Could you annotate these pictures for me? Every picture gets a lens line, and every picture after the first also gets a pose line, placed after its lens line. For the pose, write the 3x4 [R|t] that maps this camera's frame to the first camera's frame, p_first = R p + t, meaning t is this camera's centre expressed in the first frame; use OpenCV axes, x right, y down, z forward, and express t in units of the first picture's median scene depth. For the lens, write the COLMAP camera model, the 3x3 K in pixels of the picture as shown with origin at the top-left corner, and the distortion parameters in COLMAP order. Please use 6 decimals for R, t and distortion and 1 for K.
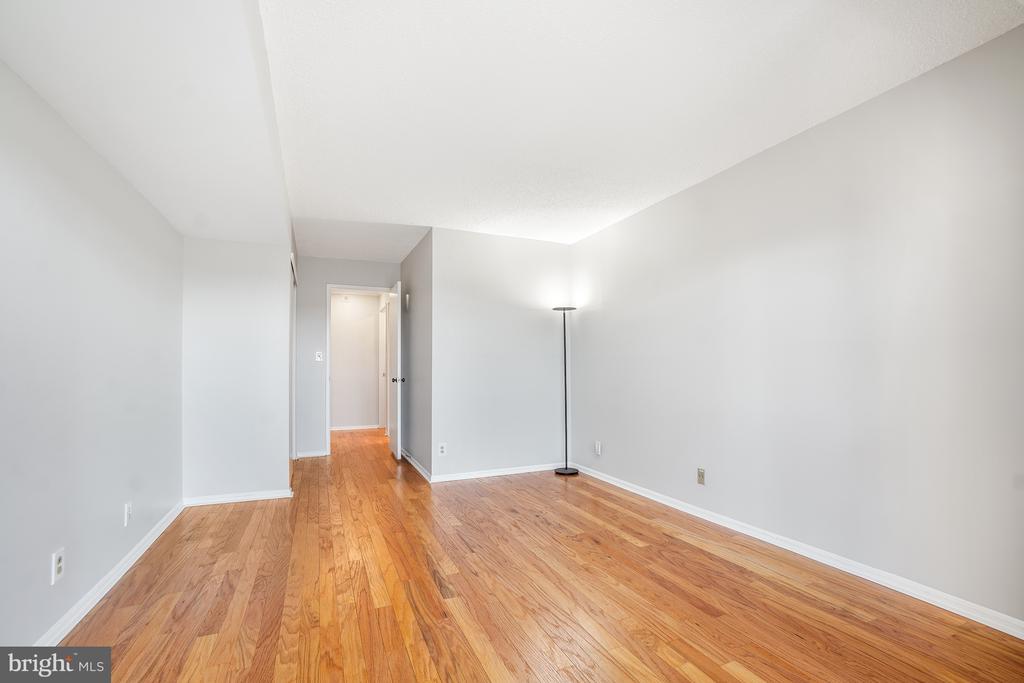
lens RADIAL K [[481.3, 0, 520.5], [0, 481.3, 352.6], [0, 0, 1]] dist [-0.038445, 0.001323]
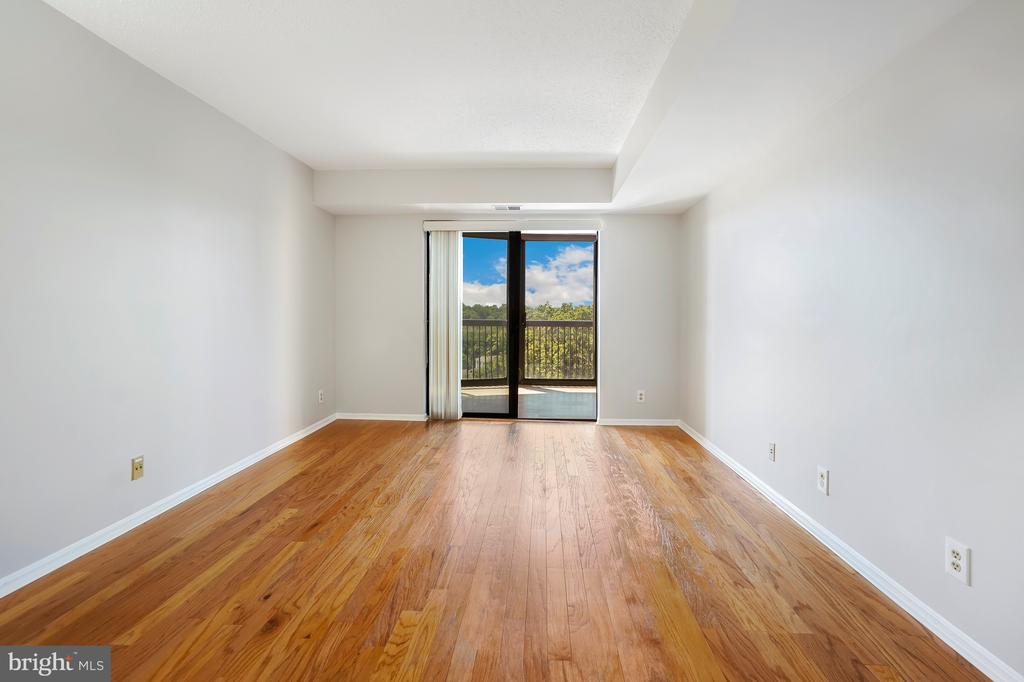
lens RADIAL K [[481.3, 0, 520.5], [0, 481.3, 352.1], [0, 0, 1]] dist [-0.038445, 0.001323]
pose [[-0.902172, -0.031285, 0.430240, -0.499713], [-0.011868, 0.998789, 0.047743, 0.045246], [-0.431213, 0.037967, -0.901451, 1.532776]]
